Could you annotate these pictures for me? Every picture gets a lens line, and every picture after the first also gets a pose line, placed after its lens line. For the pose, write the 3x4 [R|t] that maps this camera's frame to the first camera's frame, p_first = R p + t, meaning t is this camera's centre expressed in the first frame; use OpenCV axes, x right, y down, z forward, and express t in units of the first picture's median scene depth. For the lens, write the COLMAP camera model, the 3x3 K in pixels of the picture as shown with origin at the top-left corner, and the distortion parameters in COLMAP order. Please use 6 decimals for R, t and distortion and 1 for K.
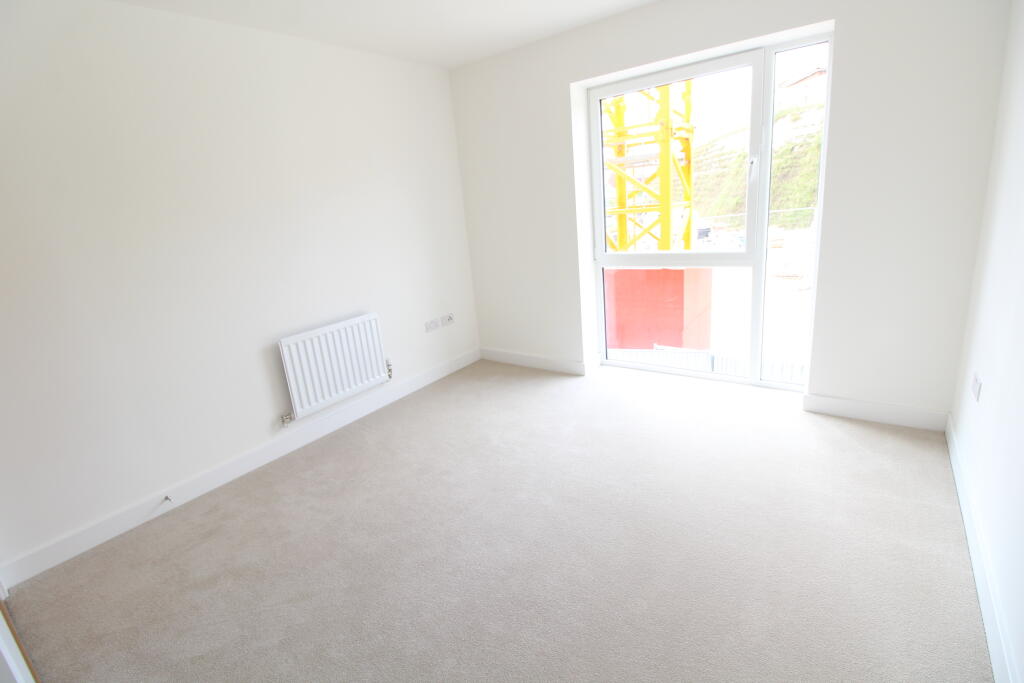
lens RADIAL K [[479.4, 0, 512.7], [0, 479.4, 340.6], [0, 0, 1]] dist [-0.023492, -0.000447]
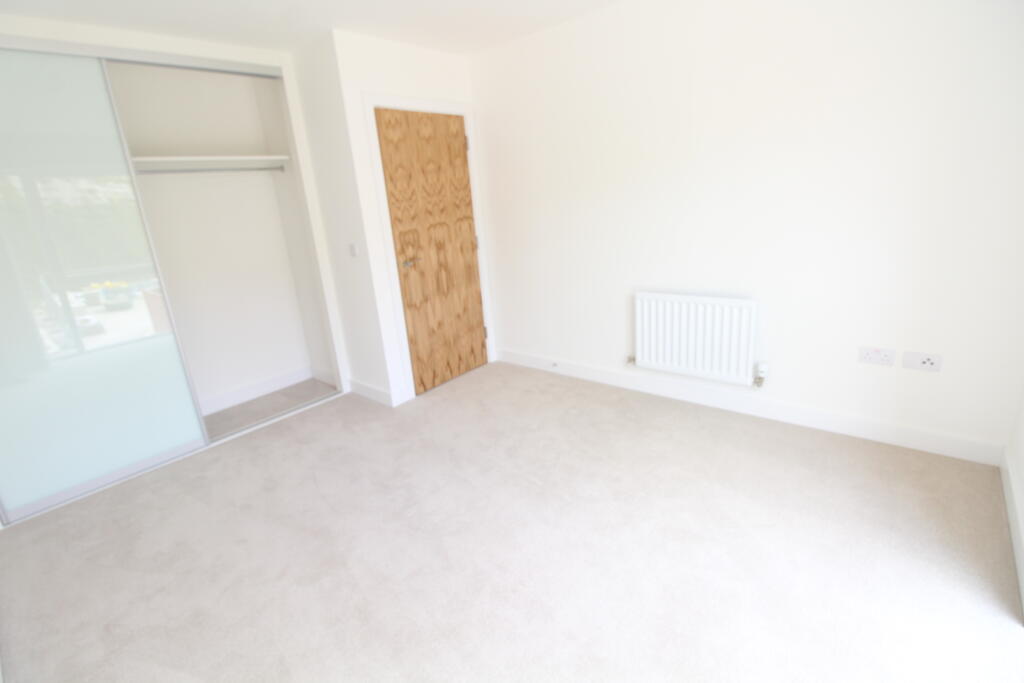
lens RADIAL K [[479.4, 0, 512.1], [0, 479.4, 341.7], [0, 0, 1]] dist [-0.023492, -0.000447]
pose [[-0.083985, 0.383471, -0.919726, 0.505355], [-0.190657, 0.899751, 0.392553, -0.234676], [0.978058, 0.208320, -0.002454, 0.624925]]
